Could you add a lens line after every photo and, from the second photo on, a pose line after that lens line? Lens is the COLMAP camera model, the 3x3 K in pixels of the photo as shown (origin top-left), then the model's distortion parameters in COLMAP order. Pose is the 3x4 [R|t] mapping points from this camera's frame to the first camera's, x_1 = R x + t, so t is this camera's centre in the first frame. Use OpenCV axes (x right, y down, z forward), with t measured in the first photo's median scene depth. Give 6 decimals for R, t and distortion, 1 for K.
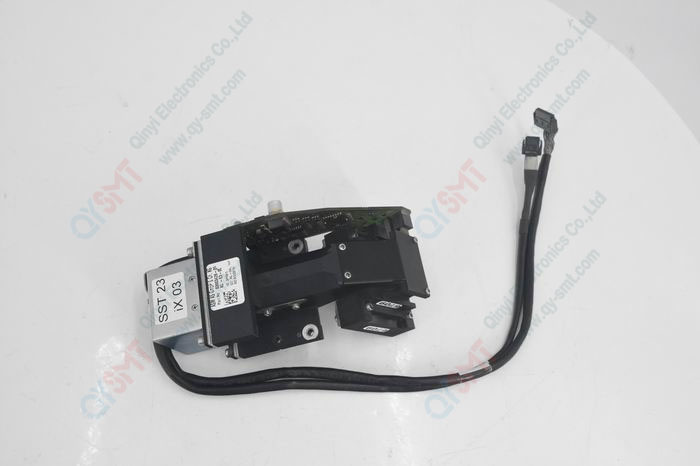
lens RADIAL K [[751.3, 0, 351.2], [0, 751.3, 232.8], [0, 0, 1]] dist [-0.072579, 0.000000]
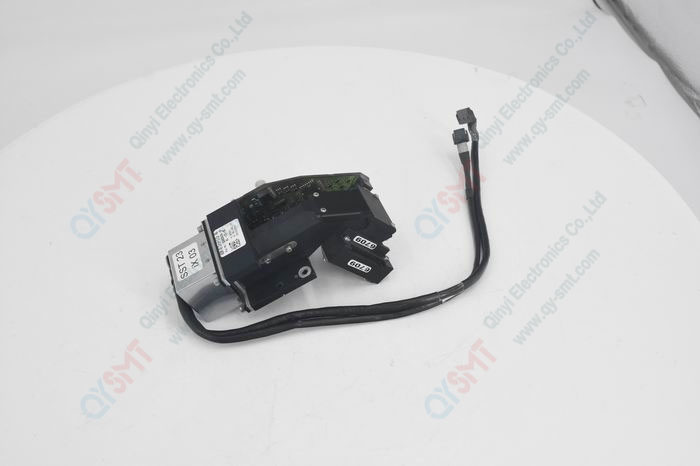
lens RADIAL K [[751.3, 0, 348.1], [0, 751.3, 232.9], [0, 0, 1]] dist [-0.072579, 0.000000]
pose [[0.979408, -0.201716, 0.008342, 0.016917], [0.191768, 0.916599, -0.350815, 0.525479], [0.063119, 0.345191, 0.936408, -0.160565]]
